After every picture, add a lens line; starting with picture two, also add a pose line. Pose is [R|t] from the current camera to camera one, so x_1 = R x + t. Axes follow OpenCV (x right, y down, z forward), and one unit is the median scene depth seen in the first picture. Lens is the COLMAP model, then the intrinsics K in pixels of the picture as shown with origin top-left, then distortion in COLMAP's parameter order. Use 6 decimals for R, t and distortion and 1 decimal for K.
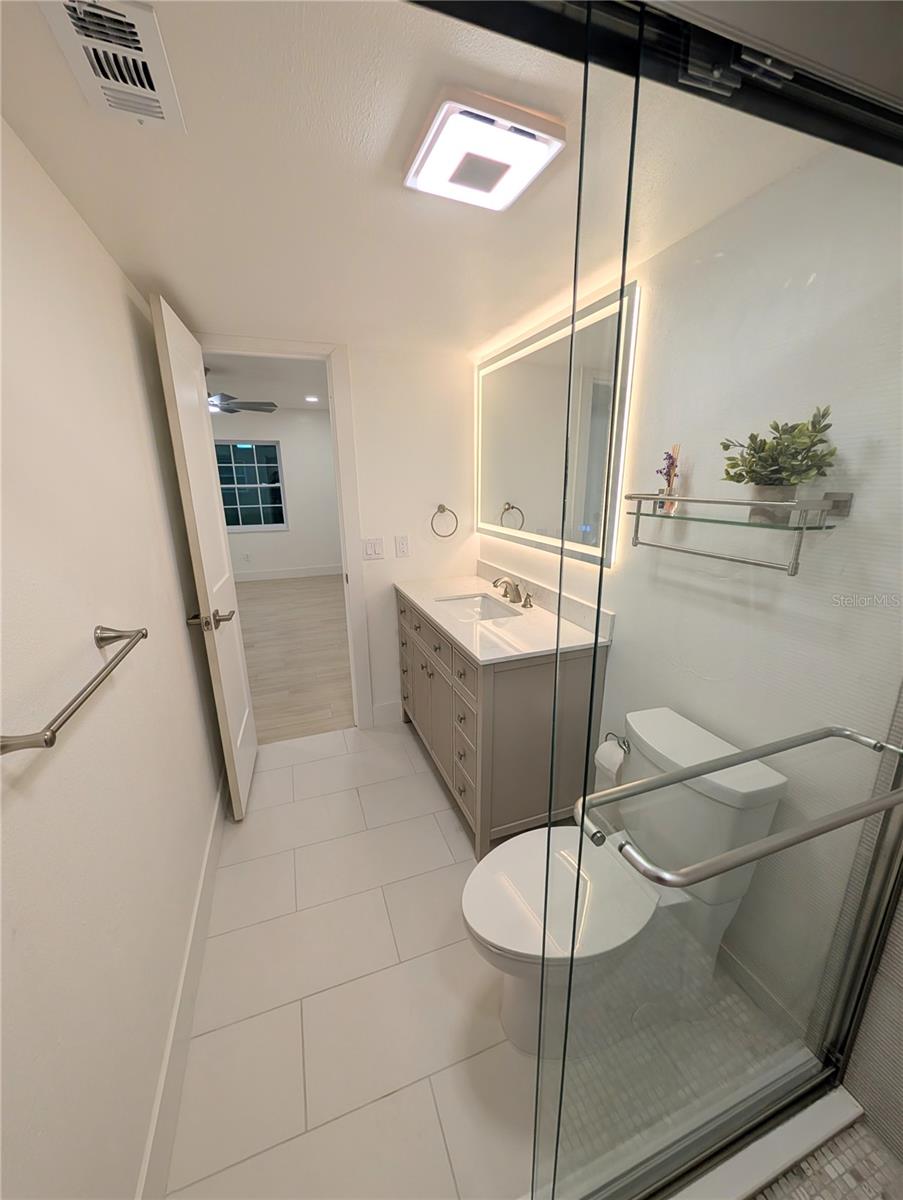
lens RADIAL K [[455.3, 0, 453.1], [0, 455.3, 600.4], [0, 0, 1]] dist [-0.001847, 0.000021]
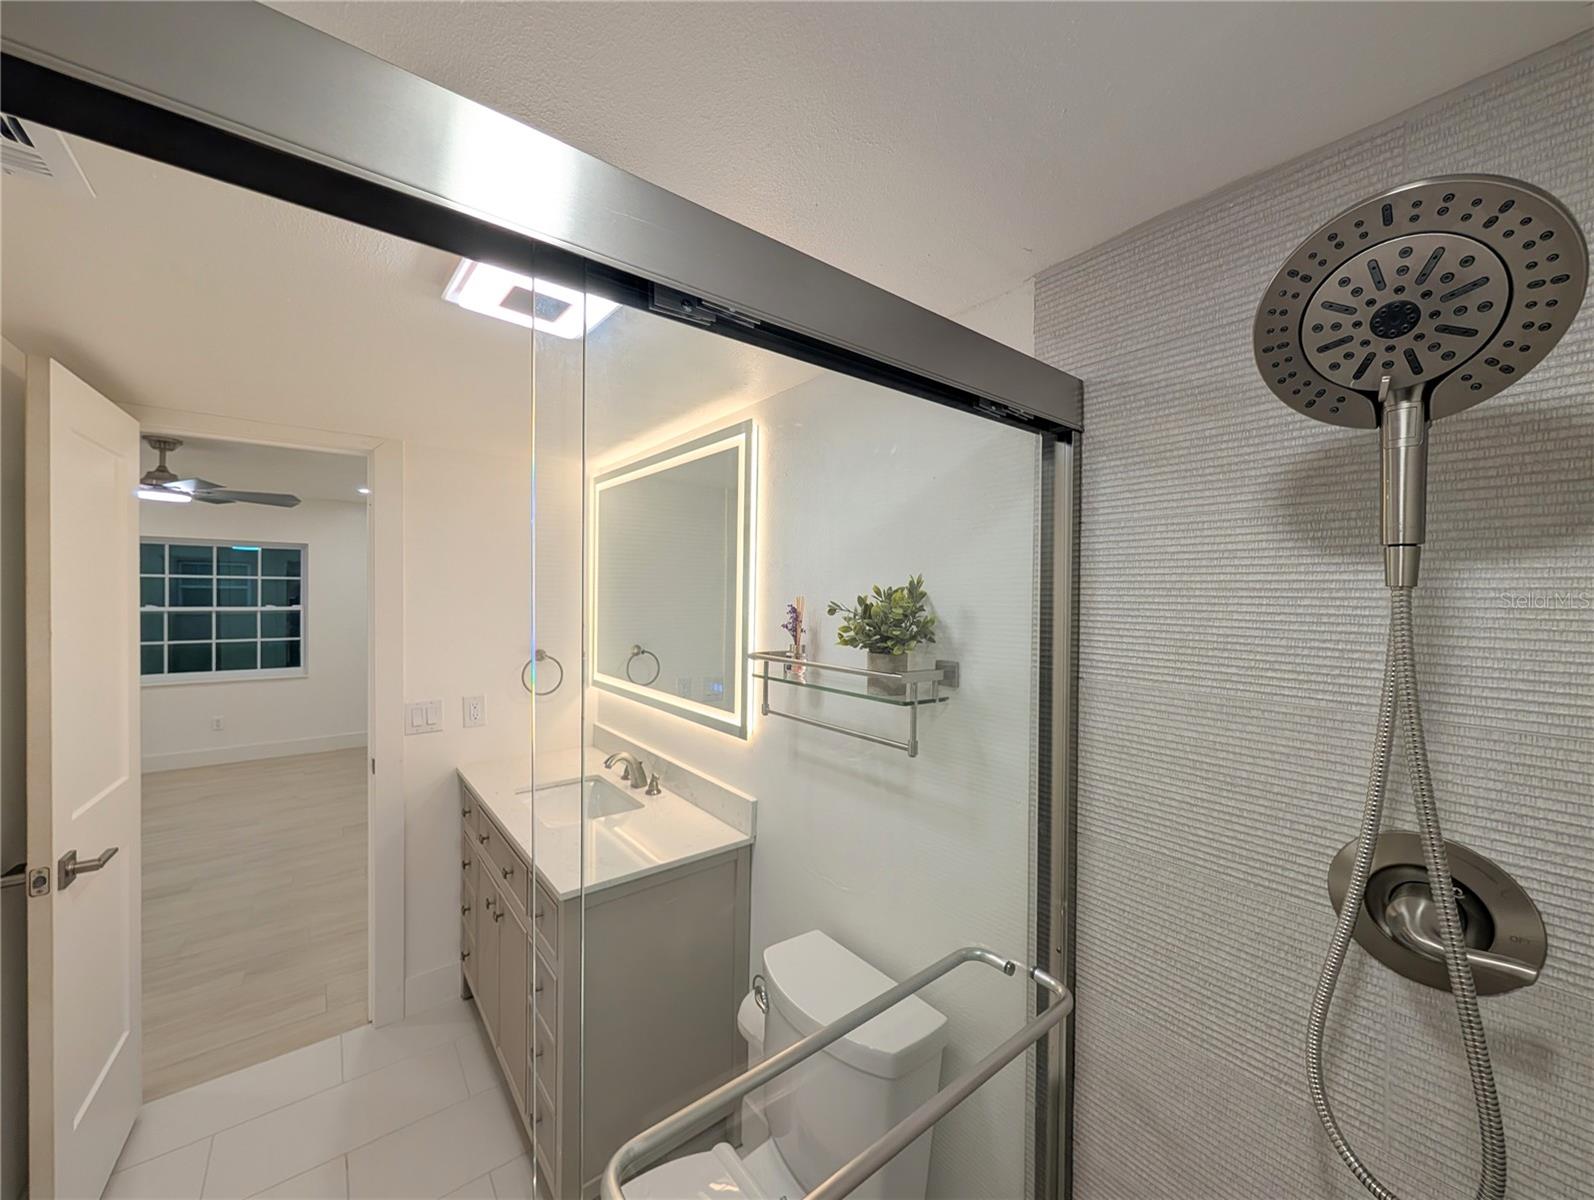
lens RADIAL K [[604.8, 0, 800.3], [0, 604.8, 599.9], [0, 0, 1]] dist [-0.001847, 0.000021]
pose [[0.949351, 0.016481, 0.313785, 0.099682], [0.063473, 0.967978, -0.242879, -0.044205], [-0.307740, 0.250495, 0.917905, -0.040092]]
